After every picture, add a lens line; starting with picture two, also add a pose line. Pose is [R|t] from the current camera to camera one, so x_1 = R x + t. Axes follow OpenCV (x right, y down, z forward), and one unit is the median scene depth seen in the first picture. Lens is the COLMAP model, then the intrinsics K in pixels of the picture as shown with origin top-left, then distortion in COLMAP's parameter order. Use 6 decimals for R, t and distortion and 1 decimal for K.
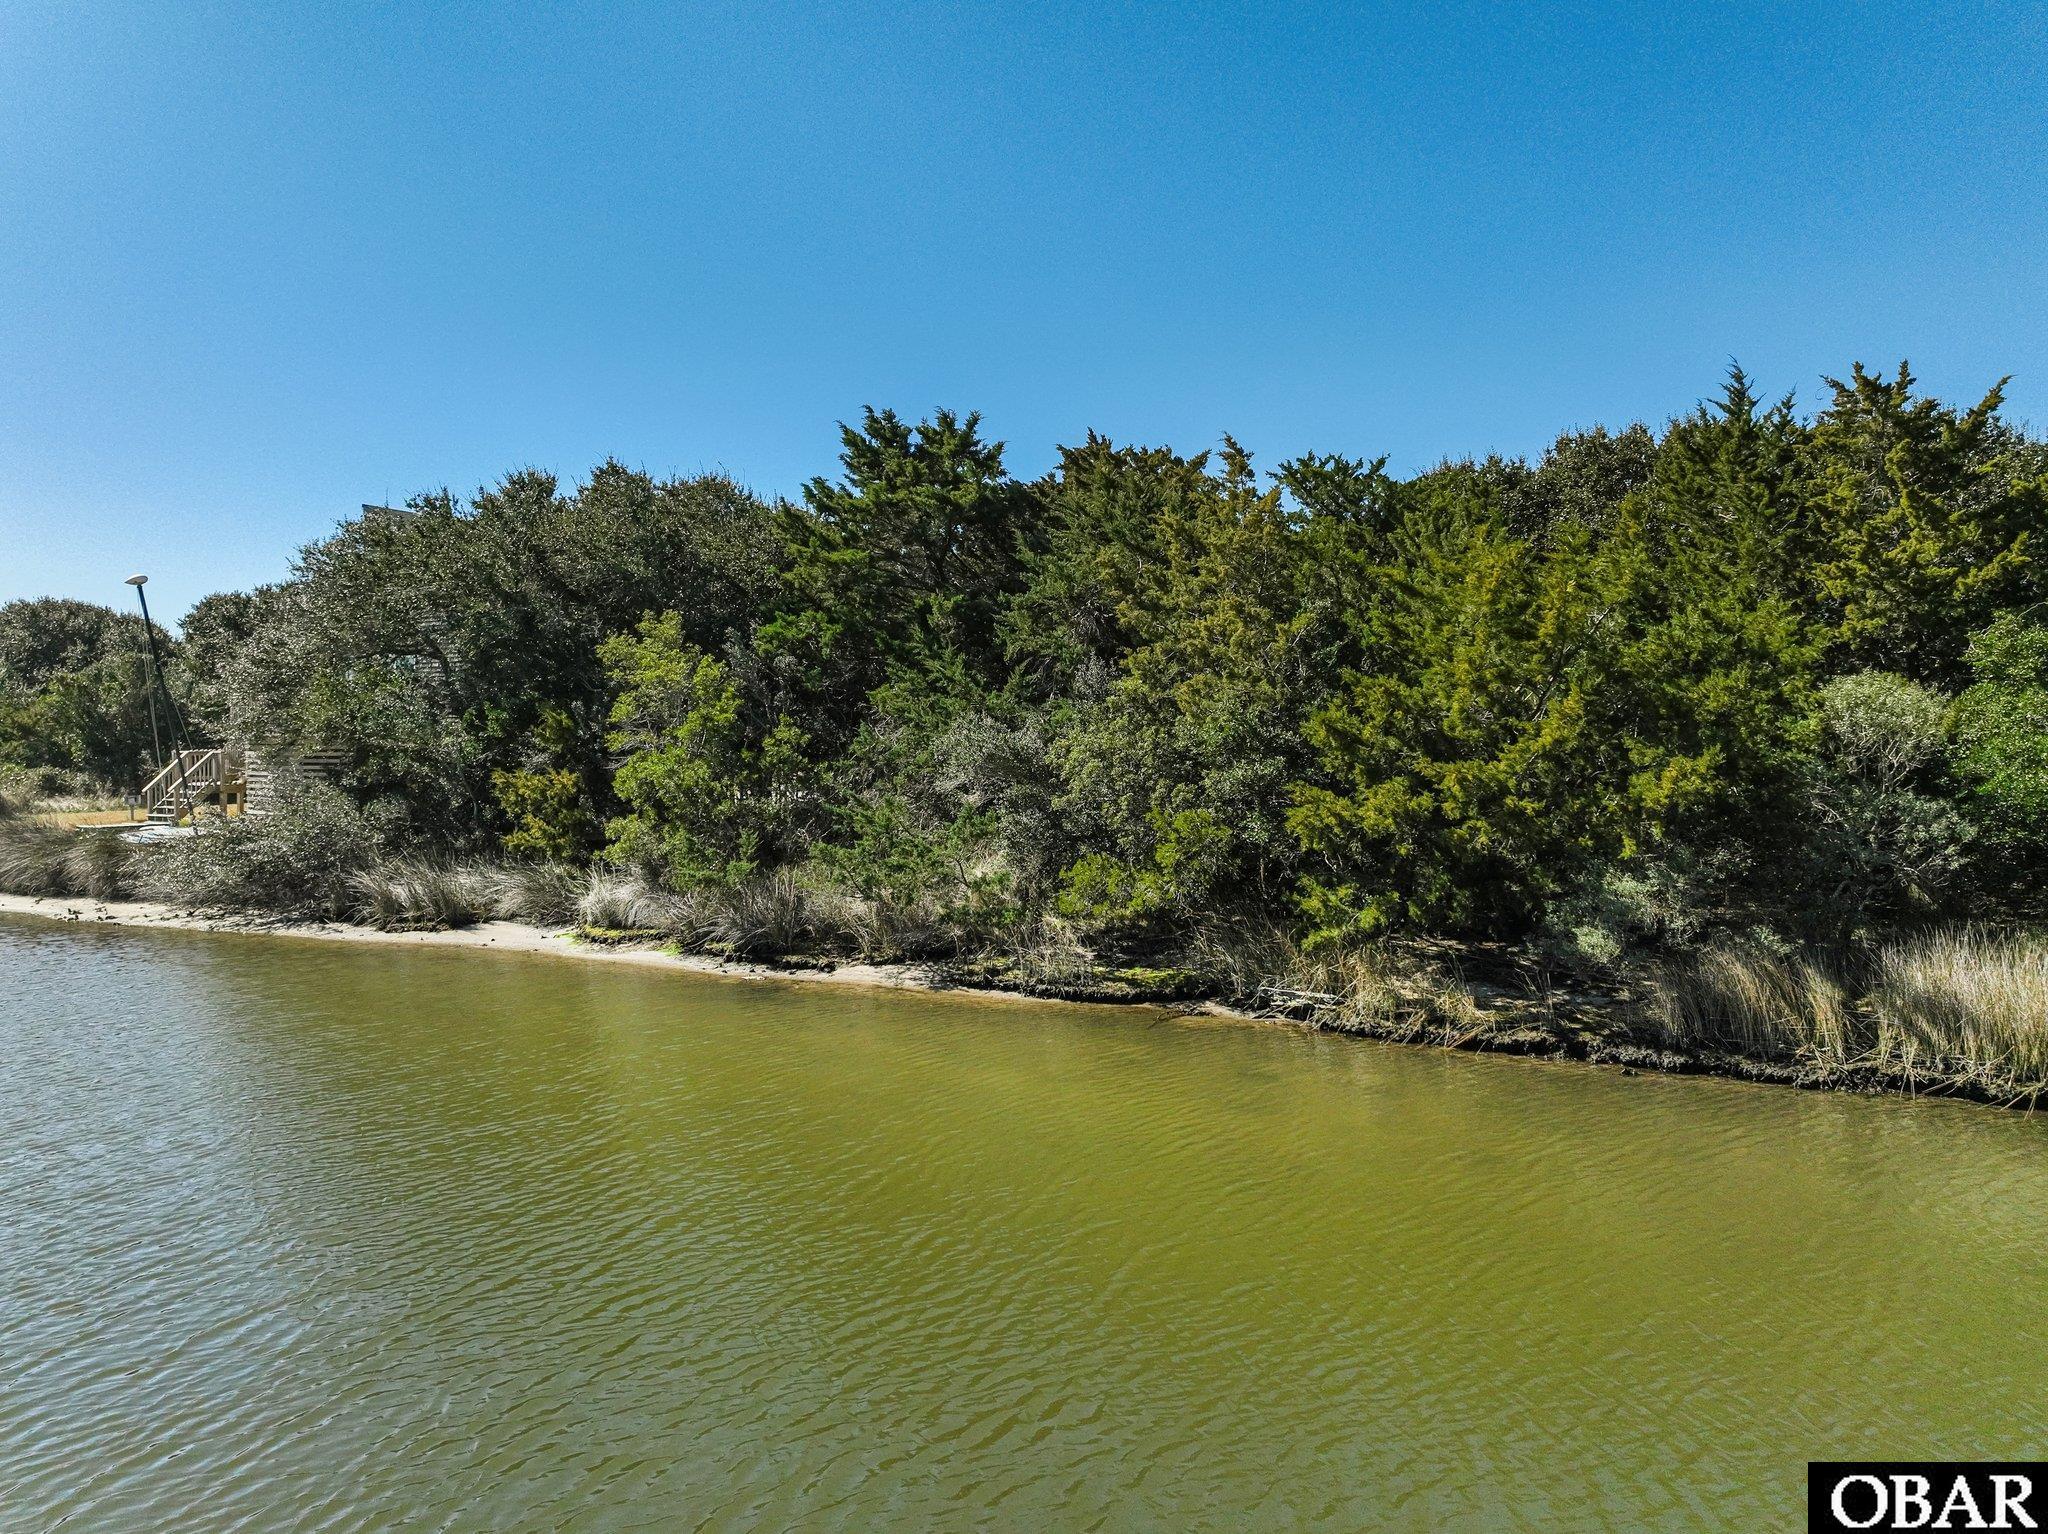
lens RADIAL K [[1422.3, 0, 1061.9], [0, 1422.3, 767.5], [0, 0, 1]] dist [0.000247, 0.005077]
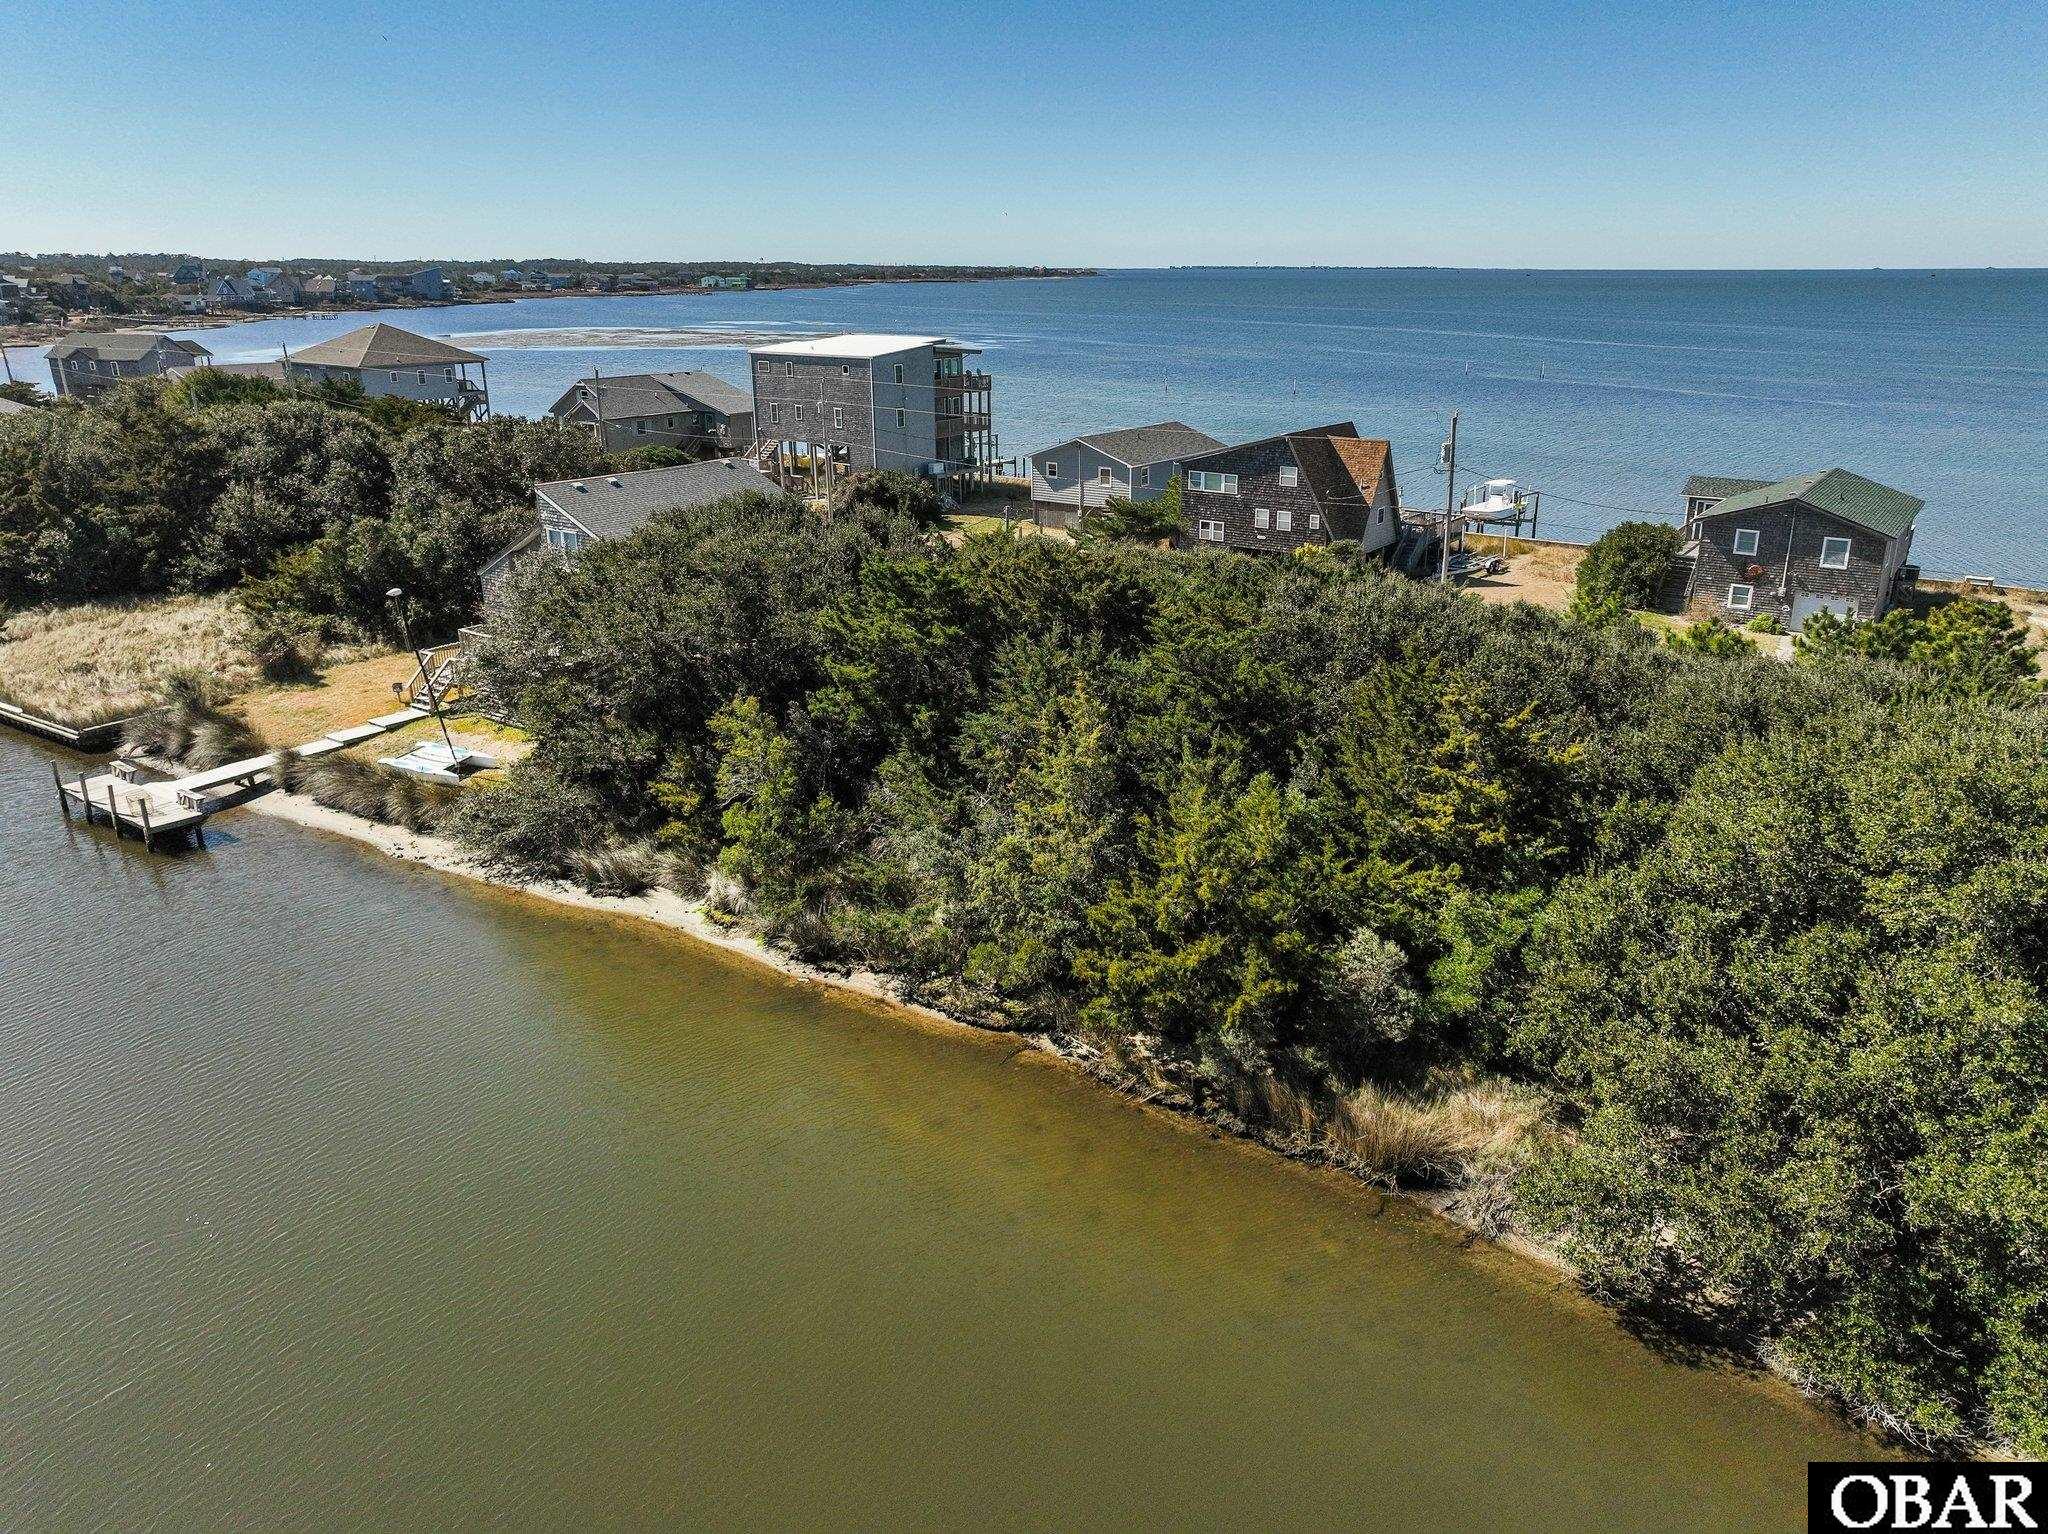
lens RADIAL K [[1438.7, 0, 1063.9], [0, 1438.7, 769.1], [0, 0, 1]] dist [0.010443, 0.003099]
pose [[0.993769, 0.030772, -0.107125, 0.238446], [0.001878, 0.956373, 0.292143, -0.523779], [0.111442, -0.290523, 0.950356, -0.475117]]
